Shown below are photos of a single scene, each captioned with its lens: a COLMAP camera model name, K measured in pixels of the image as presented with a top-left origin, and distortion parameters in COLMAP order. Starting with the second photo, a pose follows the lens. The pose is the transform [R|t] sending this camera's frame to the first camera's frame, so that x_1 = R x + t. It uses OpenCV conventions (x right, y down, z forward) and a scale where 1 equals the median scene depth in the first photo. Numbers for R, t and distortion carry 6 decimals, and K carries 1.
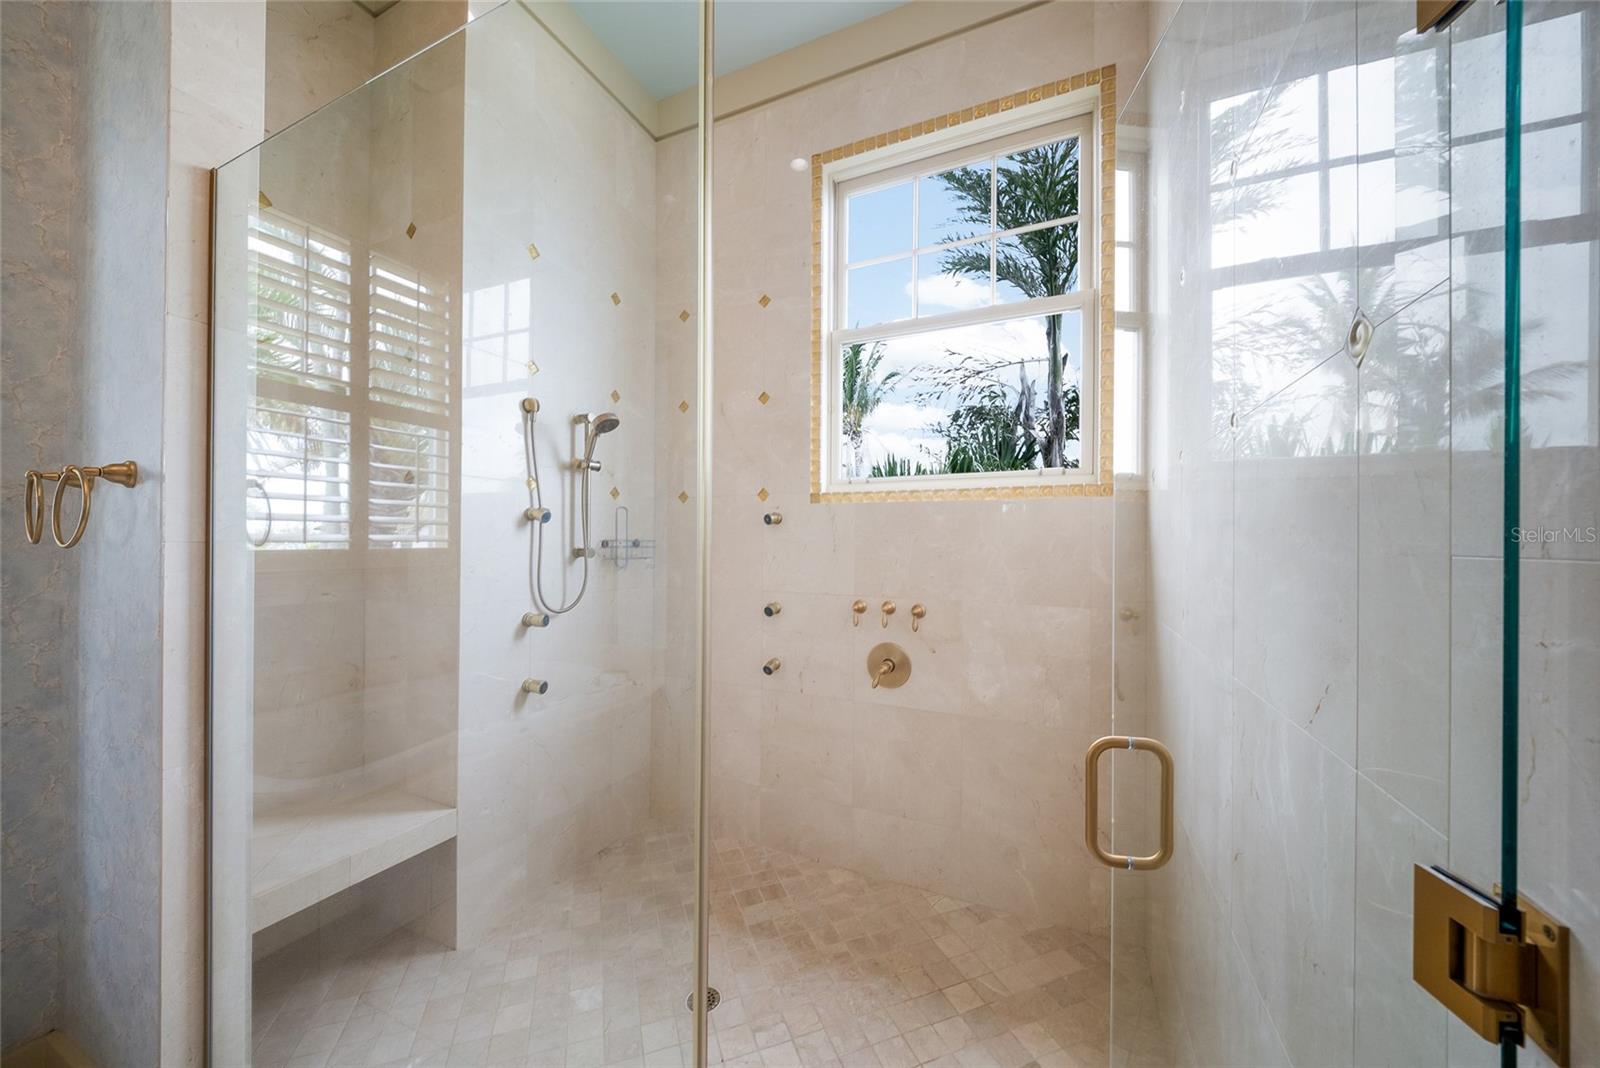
lens RADIAL K [[571.1, 0, 799.1], [0, 571.1, 540.2], [0, 0, 1]] dist [0.021951, -0.011910]
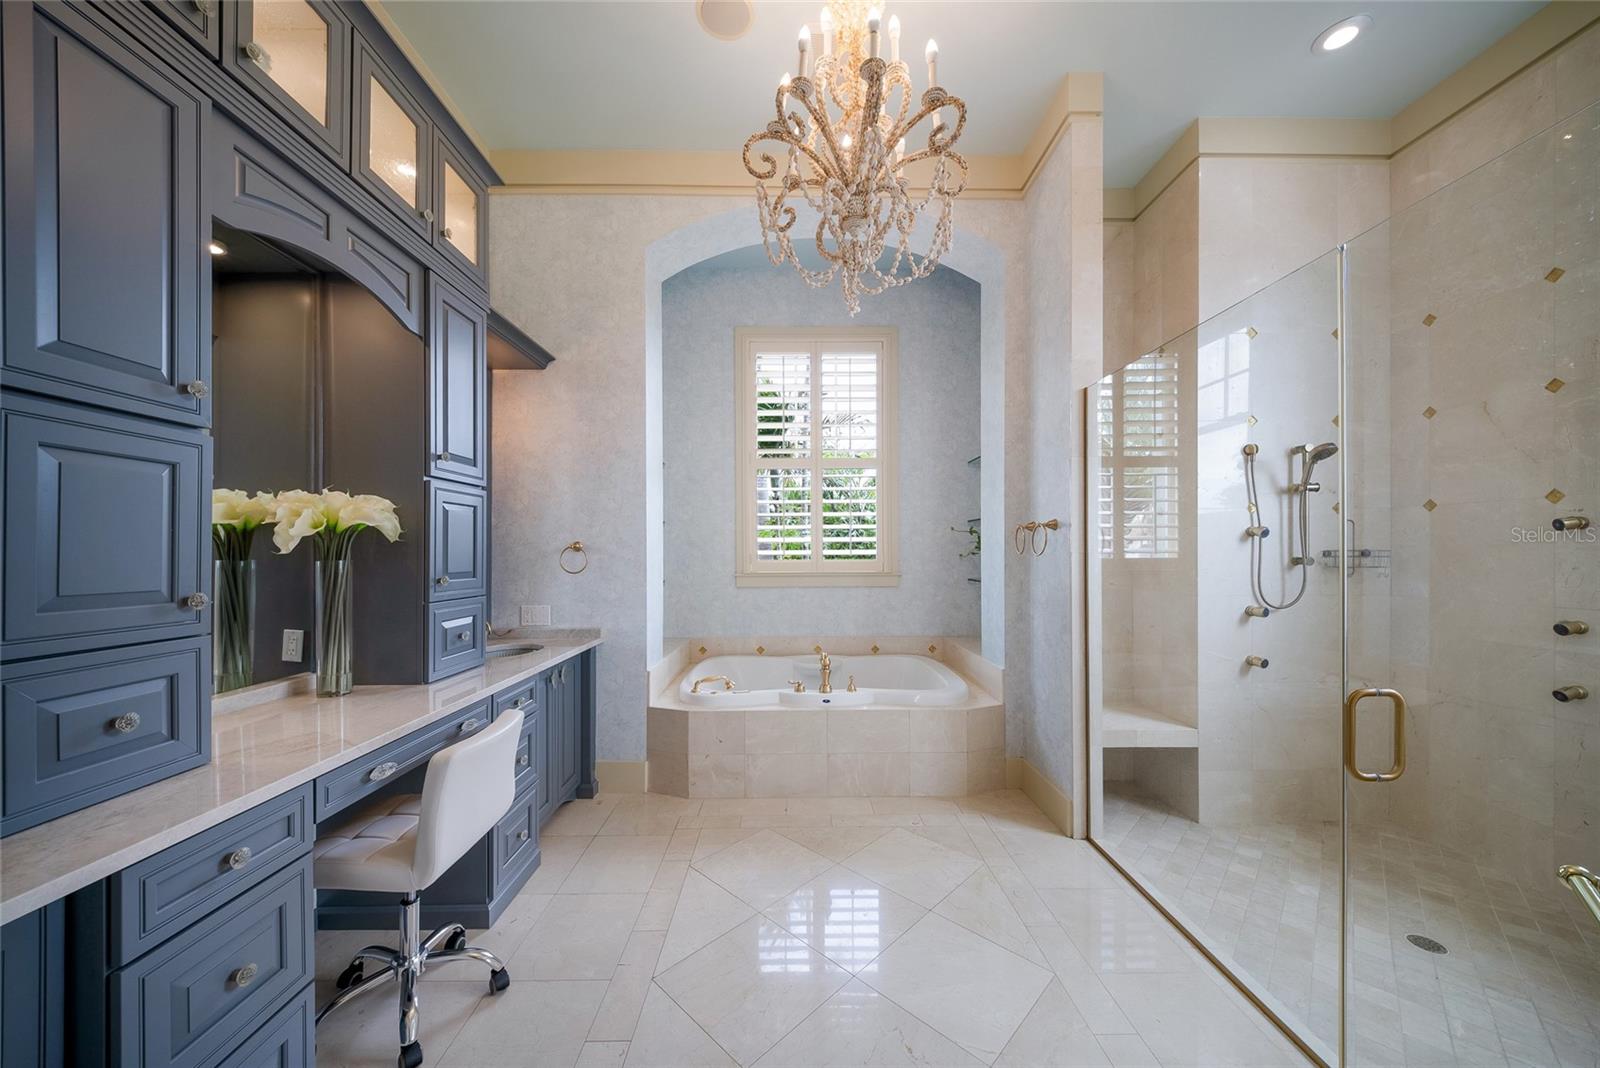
lens RADIAL K [[571.8, 0, 797.0], [0, 571.8, 552.4], [0, 0, 1]] dist [-0.001814, -0.001833]
pose [[0.442683, -0.008862, -0.896635, 0.235424], [0.008483, 0.999948, -0.005695, 0.001455], [0.896638, -0.005085, 0.442735, -0.496428]]
